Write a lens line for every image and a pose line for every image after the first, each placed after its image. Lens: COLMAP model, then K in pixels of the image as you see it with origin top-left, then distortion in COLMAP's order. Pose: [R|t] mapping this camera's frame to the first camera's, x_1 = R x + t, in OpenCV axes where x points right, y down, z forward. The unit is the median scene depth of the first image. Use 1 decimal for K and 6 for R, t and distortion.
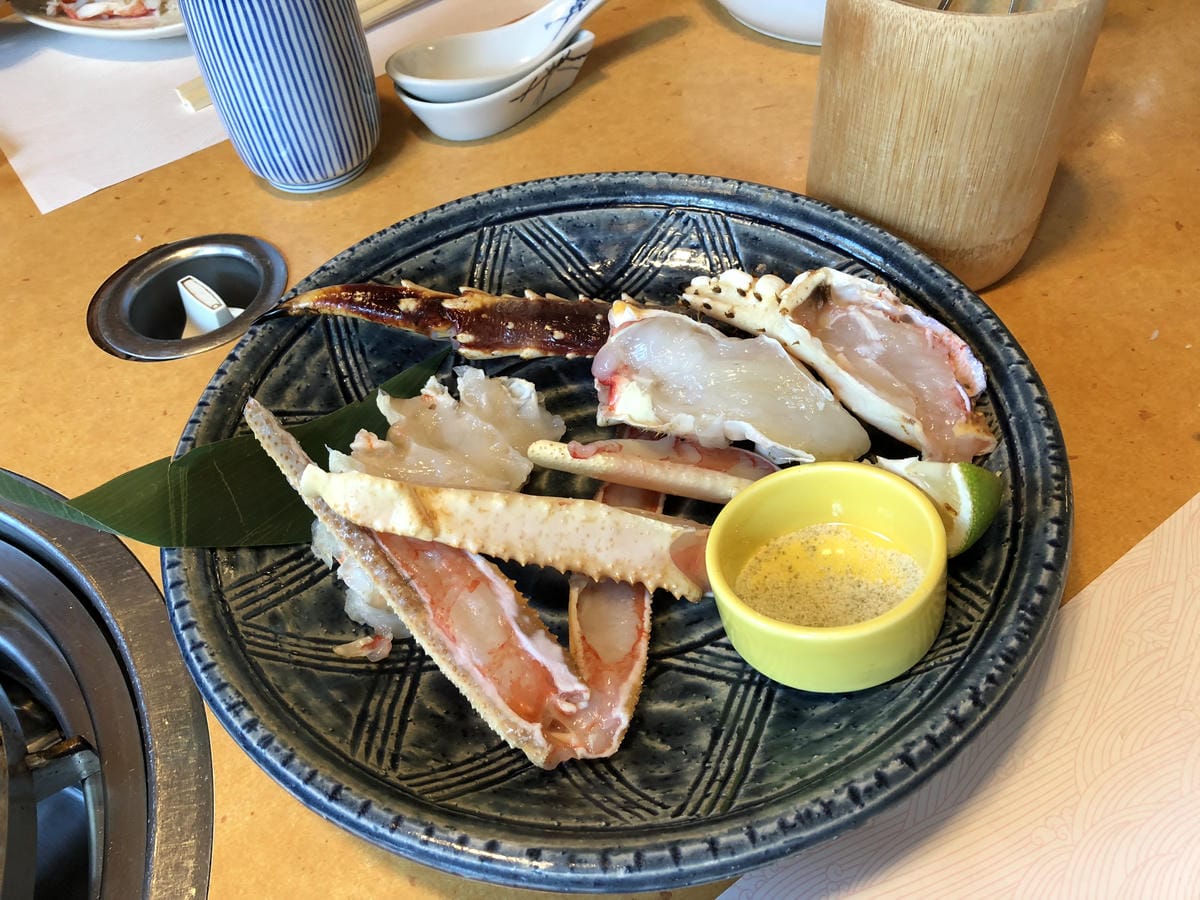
lens RADIAL K [[948.5, 0, 577.7], [0, 948.5, 452.1], [0, 0, 1]] dist [0.057458, -0.121668]
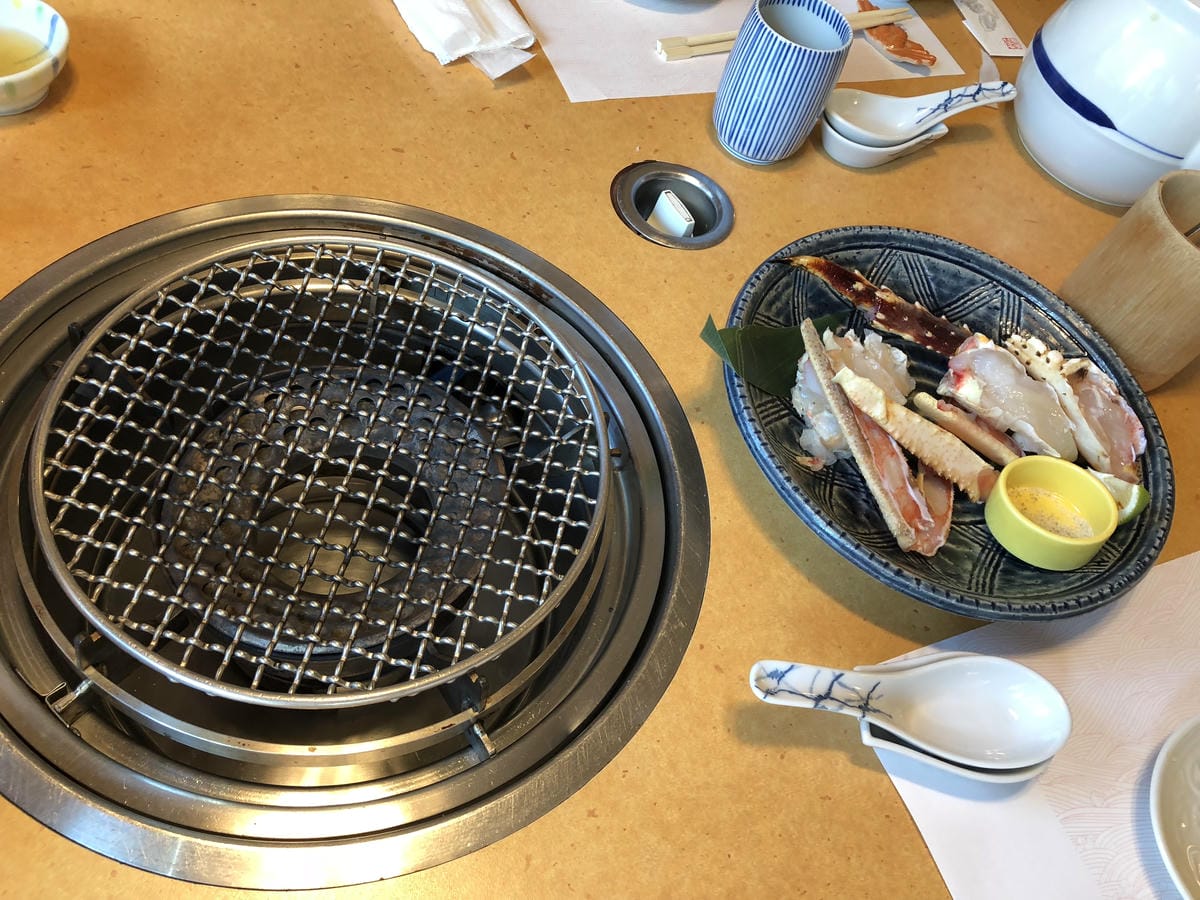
lens RADIAL K [[895.5, 0, 615.1], [0, 895.5, 430.3], [0, 0, 1]] dist [0.003552, 0.004551]
pose [[0.926137, 0.366062, 0.090935, -0.702205], [-0.372905, 0.924839, 0.074924, 0.143518], [-0.056673, -0.103300, 0.993034, -0.682552]]
